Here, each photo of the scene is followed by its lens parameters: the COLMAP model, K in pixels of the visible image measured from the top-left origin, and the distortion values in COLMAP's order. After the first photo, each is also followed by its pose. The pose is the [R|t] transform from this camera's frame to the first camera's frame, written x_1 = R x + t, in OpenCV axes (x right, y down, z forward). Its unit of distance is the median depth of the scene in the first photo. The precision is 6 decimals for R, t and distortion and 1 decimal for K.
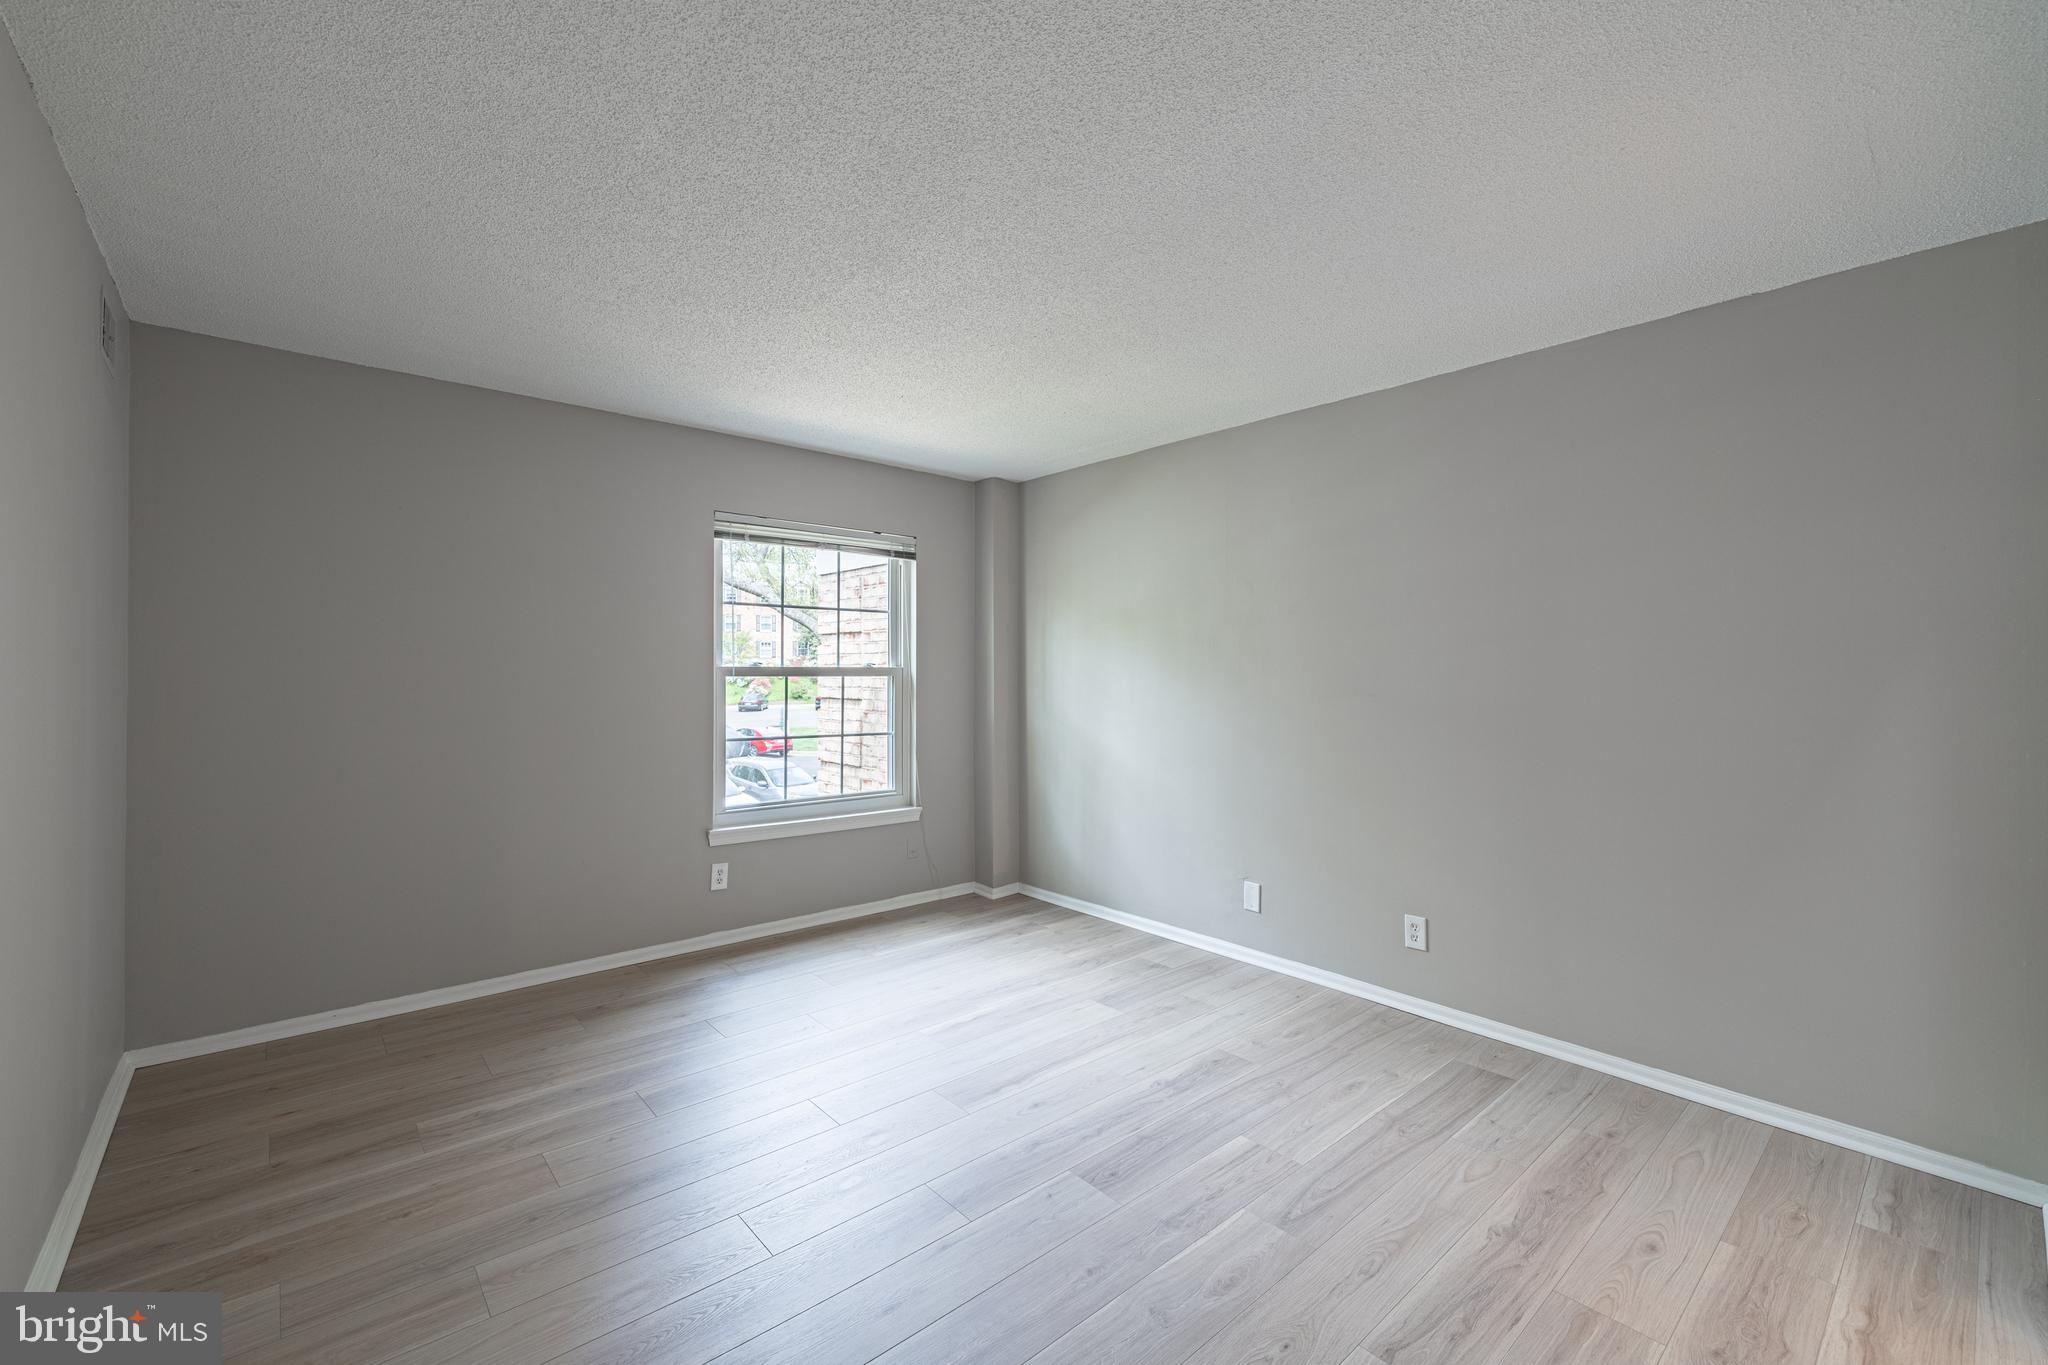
lens RADIAL K [[855.7, 0, 1019.7], [0, 855.7, 678.6], [0, 0, 1]] dist [0.000712, 0.000546]
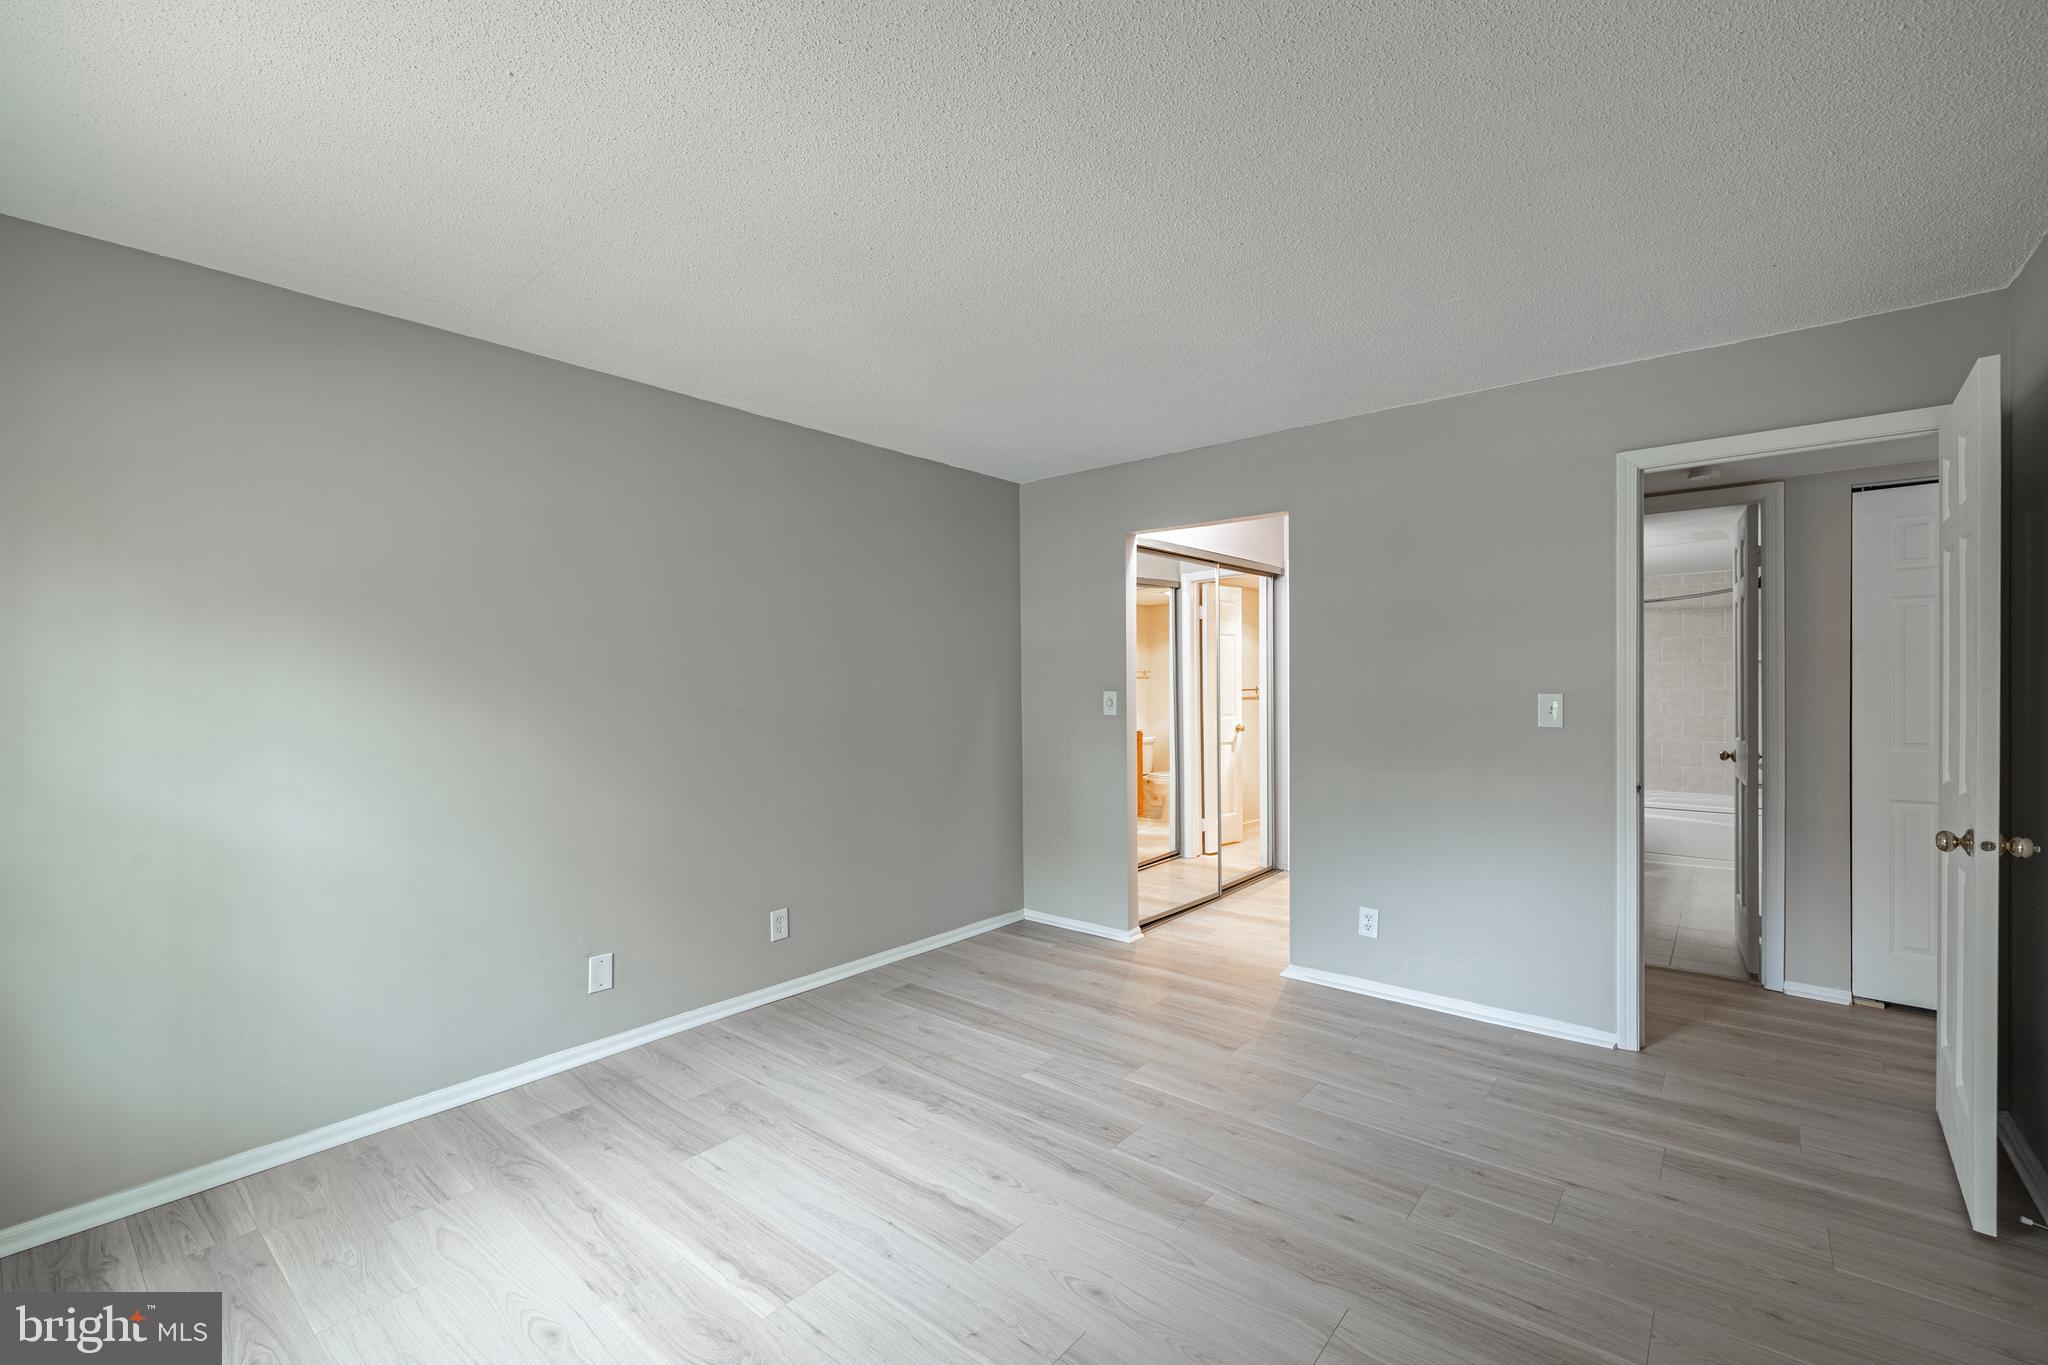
lens RADIAL K [[855.7, 0, 1018.8], [0, 855.7, 679.3], [0, 0, 1]] dist [0.000712, 0.000546]
pose [[-0.156400, 0.001271, 0.987693, -0.777091], [0.012292, 0.999924, 0.000660, -0.018729], [-0.987617, 0.012243, -0.156404, 0.994684]]
